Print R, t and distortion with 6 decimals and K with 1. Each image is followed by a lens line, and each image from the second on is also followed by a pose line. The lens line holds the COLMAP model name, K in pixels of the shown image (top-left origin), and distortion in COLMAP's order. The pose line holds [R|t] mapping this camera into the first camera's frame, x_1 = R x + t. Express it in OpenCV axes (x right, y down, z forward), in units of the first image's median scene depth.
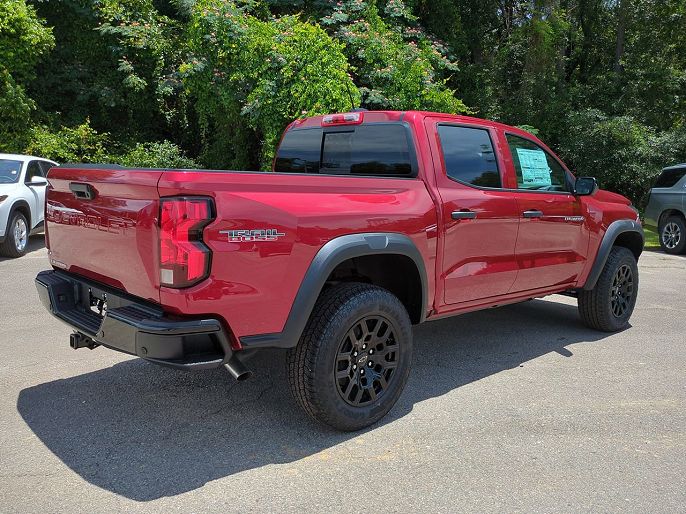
lens RADIAL K [[505.8, 0, 353.0], [0, 505.8, 270.3], [0, 0, 1]] dist [-0.021707, 0.006380]
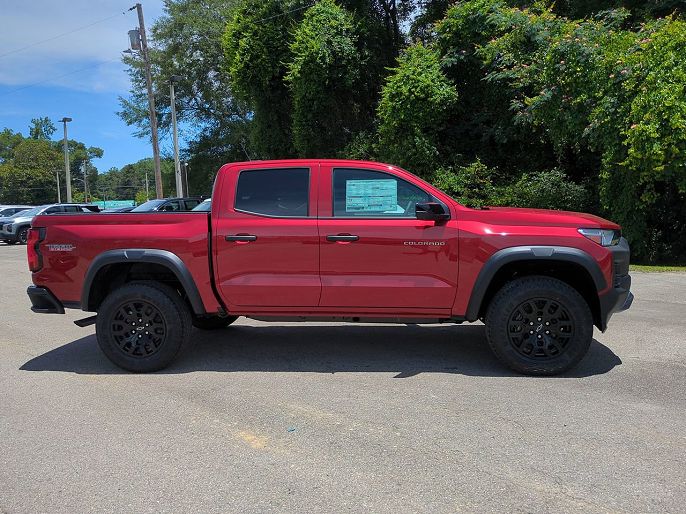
lens RADIAL K [[484.2, 0, 344.0], [0, 484.2, 256.0], [0, 0, 1]] dist [0.054152, -0.061885]
pose [[0.715000, 0.020978, -0.698810, 0.110335], [-0.074522, 0.996142, -0.046344, -0.001798], [0.695142, 0.085213, 0.713804, 0.024418]]
